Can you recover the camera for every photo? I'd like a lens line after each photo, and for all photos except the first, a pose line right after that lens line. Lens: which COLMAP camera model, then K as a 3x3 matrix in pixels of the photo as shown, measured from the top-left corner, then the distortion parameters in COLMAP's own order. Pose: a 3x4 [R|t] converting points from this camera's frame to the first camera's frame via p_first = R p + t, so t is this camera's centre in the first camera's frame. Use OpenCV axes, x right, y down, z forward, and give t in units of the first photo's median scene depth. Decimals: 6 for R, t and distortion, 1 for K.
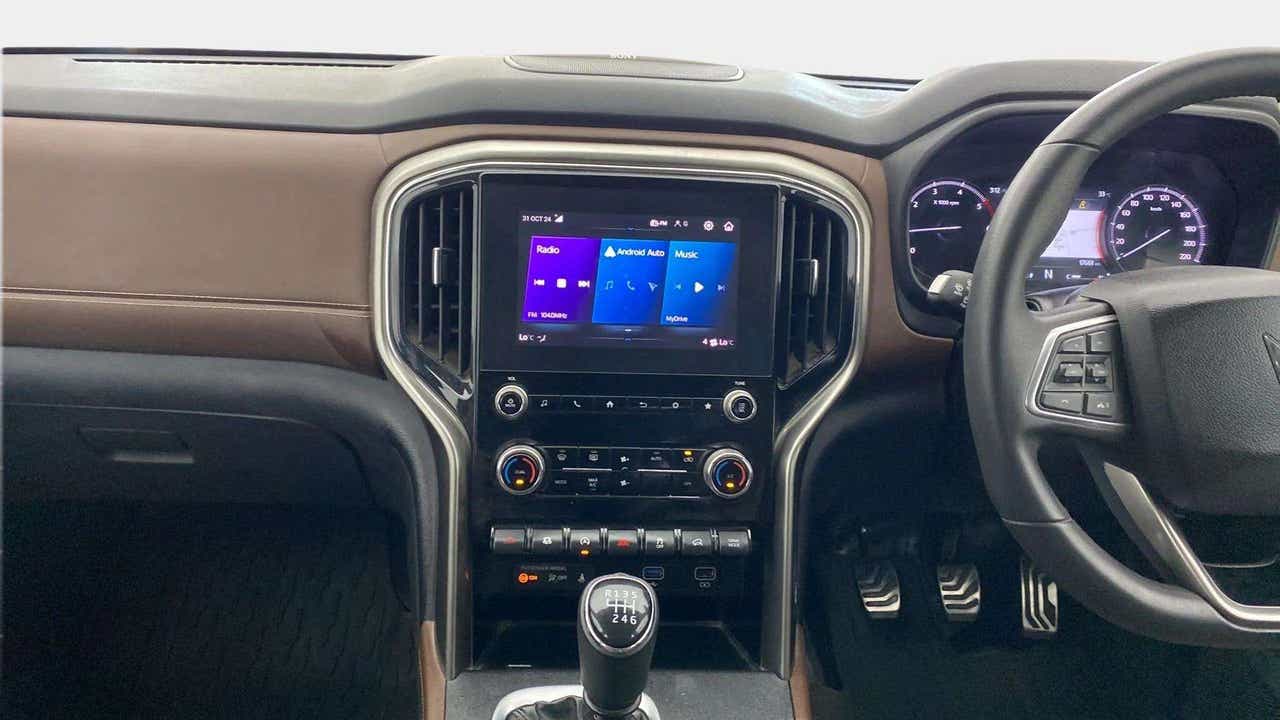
lens RADIAL K [[868.7, 0, 642.2], [0, 868.7, 337.5], [0, 0, 1]] dist [0.062651, -0.003264]
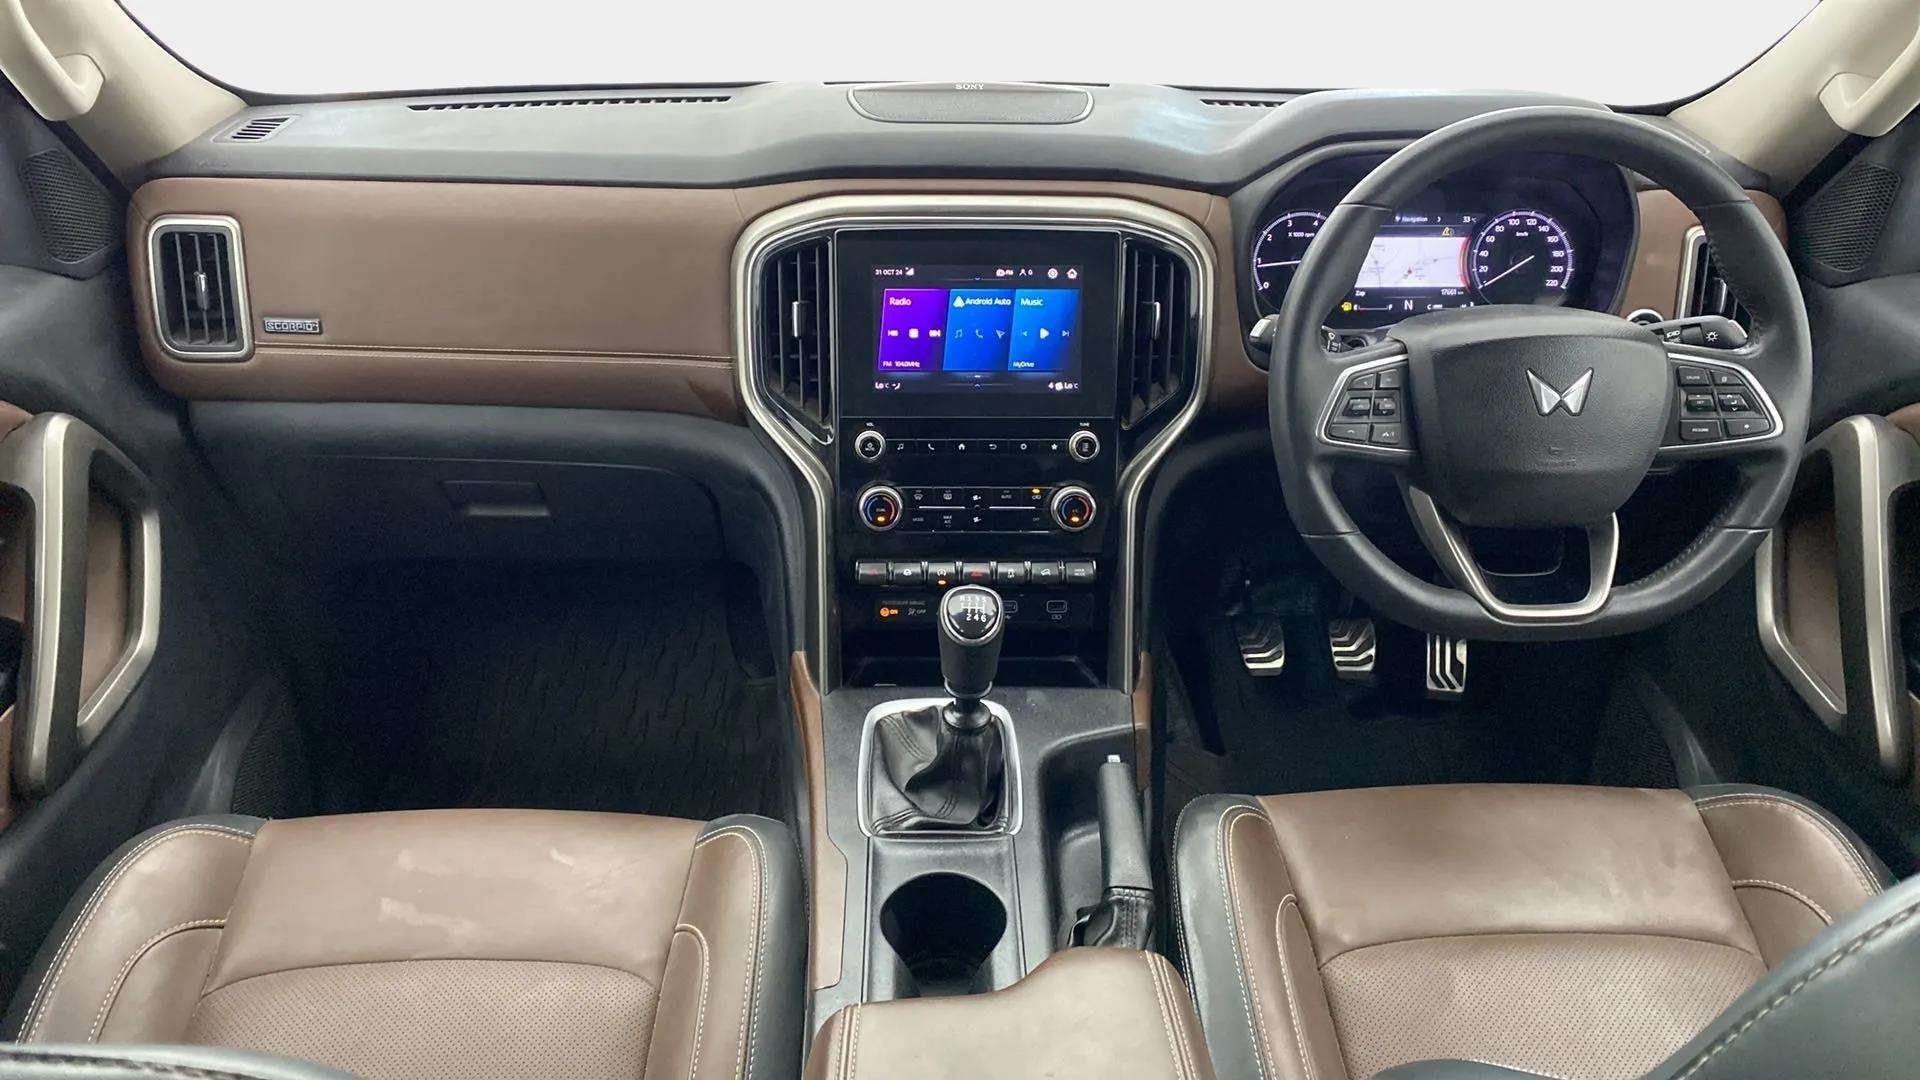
lens RADIAL K [[1475.8, 0, 960.0], [0, 1475.8, 540.0], [0, 0, 1]] dist [0.015665, -0.006224]
pose [[0.998696, -0.017949, -0.047786, 0.044519], [0.023696, 0.992181, 0.122539, -0.030898], [0.045213, -0.123511, 0.991313, -0.800907]]
